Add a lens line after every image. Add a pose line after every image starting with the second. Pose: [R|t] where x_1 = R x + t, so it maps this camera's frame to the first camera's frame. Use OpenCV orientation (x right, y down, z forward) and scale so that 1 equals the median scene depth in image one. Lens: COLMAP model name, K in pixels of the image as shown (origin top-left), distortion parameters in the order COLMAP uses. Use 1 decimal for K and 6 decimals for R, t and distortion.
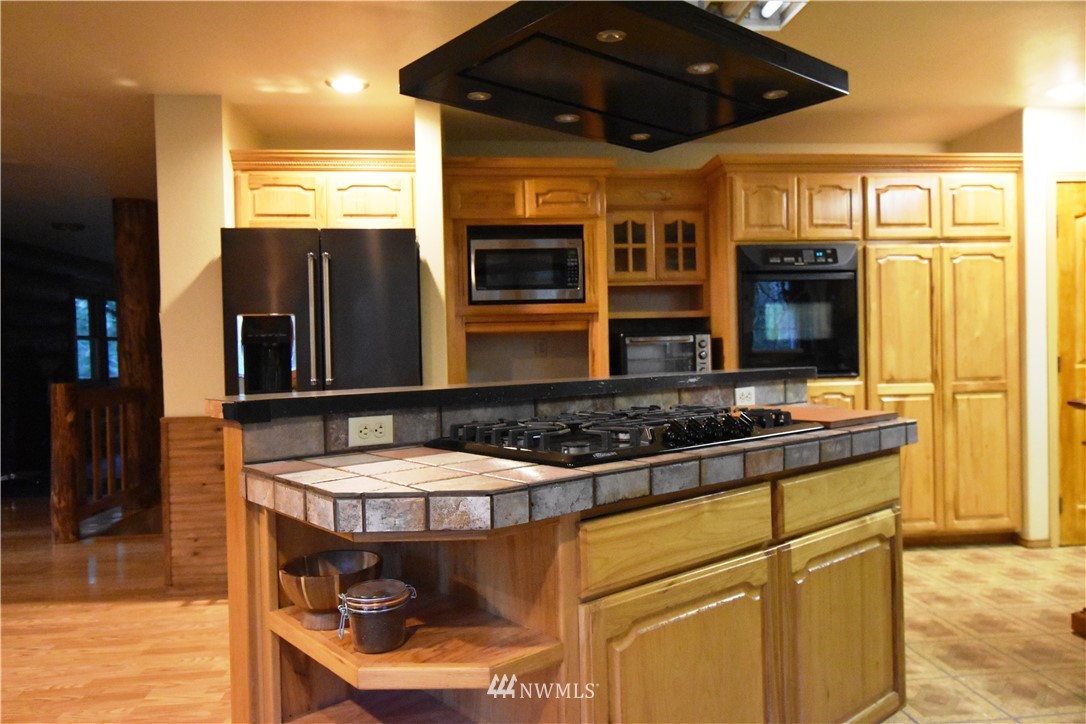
lens RADIAL K [[770.4, 0, 555.4], [0, 770.4, 362.1], [0, 0, 1]] dist [0.032634, -0.030046]
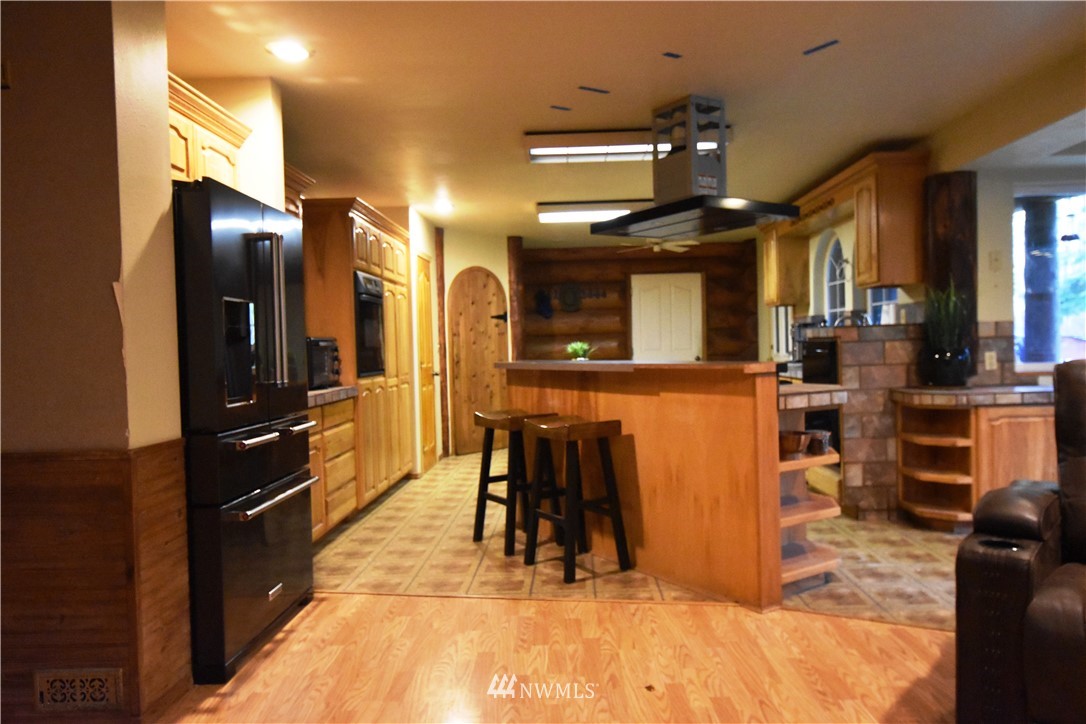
lens RADIAL K [[770.4, 0, 555.4], [0, 770.4, 362.1], [0, 0, 1]] dist [0.032634, -0.030046]
pose [[0.136093, -0.001542, 0.990695, -1.008444], [0.036035, 0.999345, -0.003395, 0.013842], [-0.990040, 0.036162, 0.136060, 0.530974]]
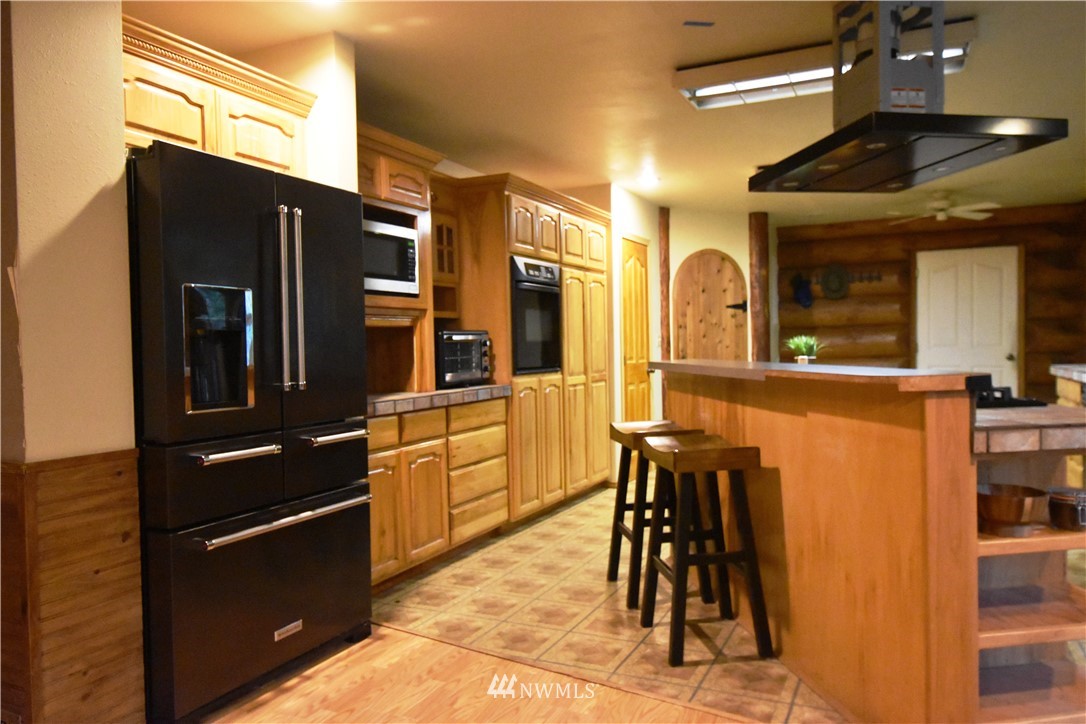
lens RADIAL K [[770.4, 0, 555.4], [0, 770.4, 362.1], [0, 0, 1]] dist [0.032634, -0.030046]
pose [[0.518881, -0.006034, 0.854825, -0.721356], [0.018305, 0.999824, -0.004053, 0.009434], [-0.854651, 0.017751, 0.518900, 0.379293]]
